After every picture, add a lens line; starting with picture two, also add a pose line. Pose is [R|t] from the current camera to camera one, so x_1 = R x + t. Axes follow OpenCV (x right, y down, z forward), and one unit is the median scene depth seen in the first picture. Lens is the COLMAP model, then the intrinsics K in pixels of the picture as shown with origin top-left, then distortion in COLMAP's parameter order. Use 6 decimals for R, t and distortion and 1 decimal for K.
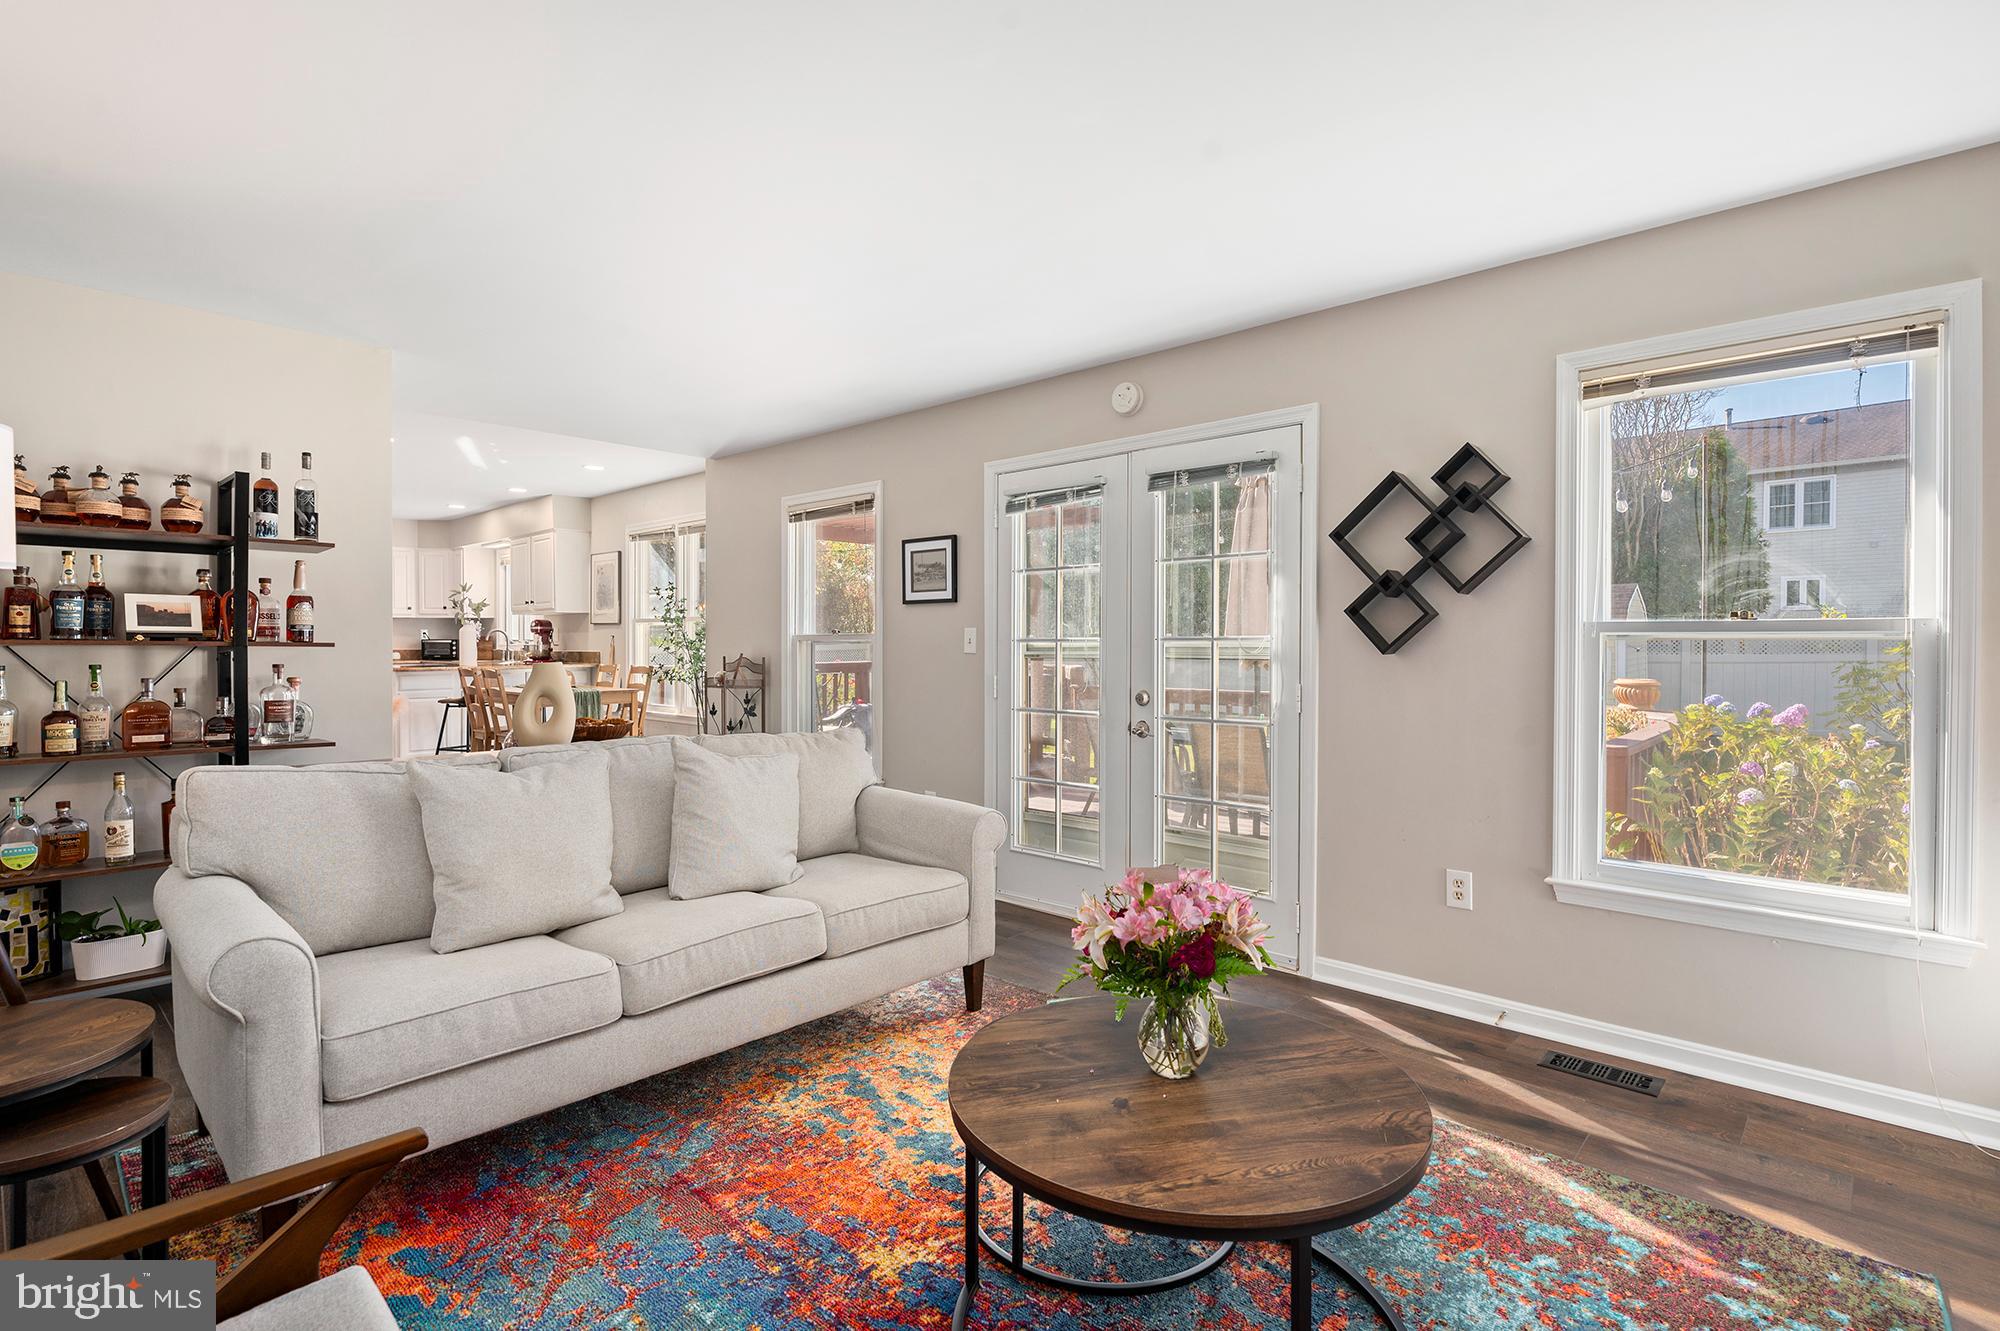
lens RADIAL K [[959.8, 0, 991.6], [0, 959.8, 658.6], [0, 0, 1]] dist [-0.001679, 0.000459]
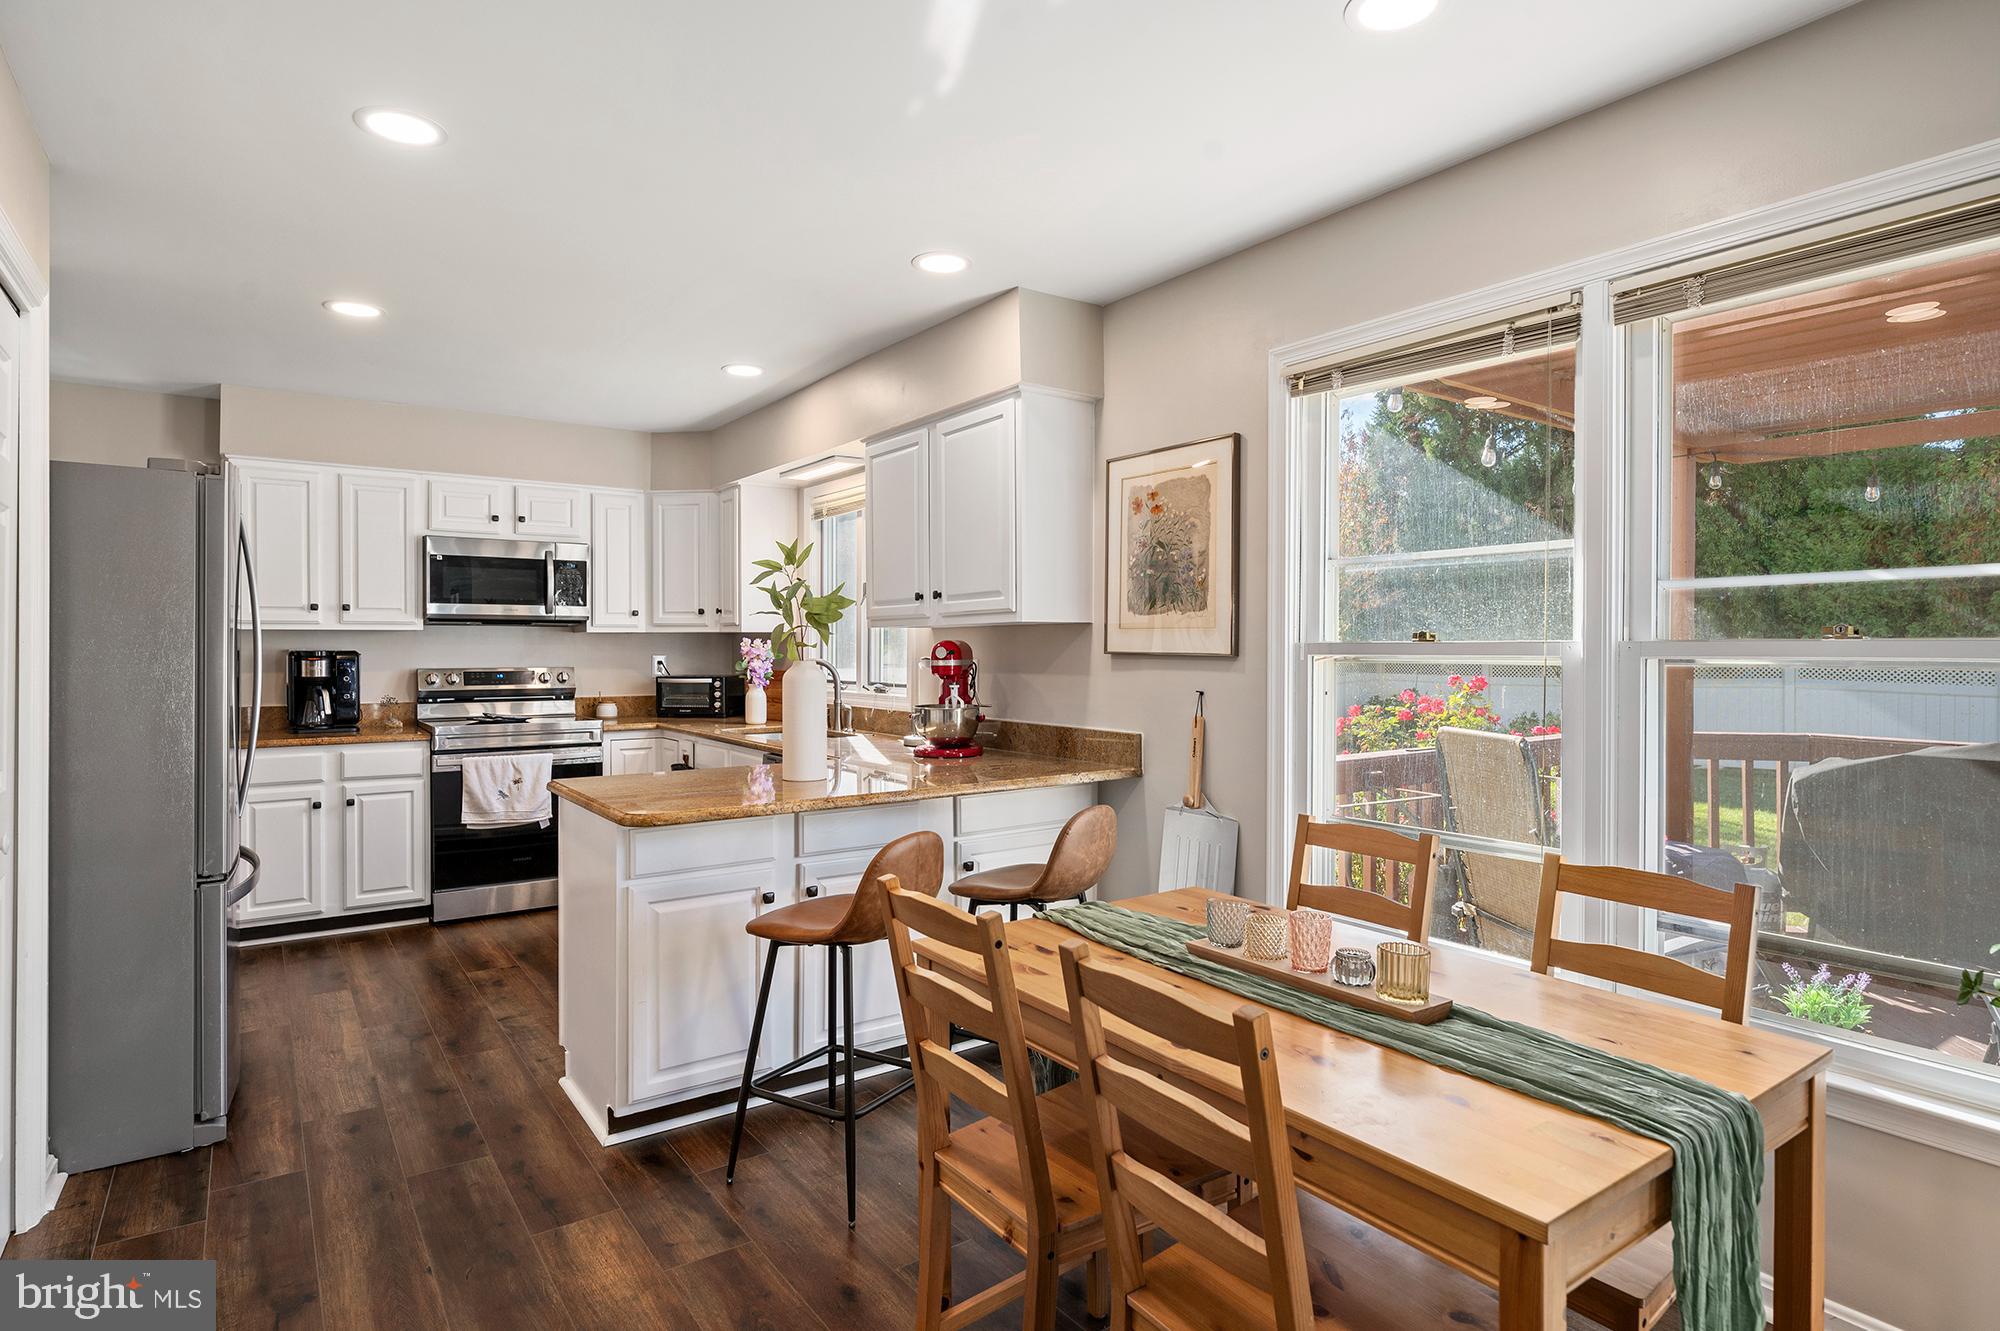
lens RADIAL K [[1052.9, 0, 990.0], [0, 1052.9, 652.8], [0, 0, 1]] dist [0.005439, 0.000344]
pose [[0.979293, 0.001863, -0.202441, -0.941893], [-0.004121, 0.999934, -0.010732, -0.079684], [0.202407, 0.011344, 0.979236, 1.500489]]
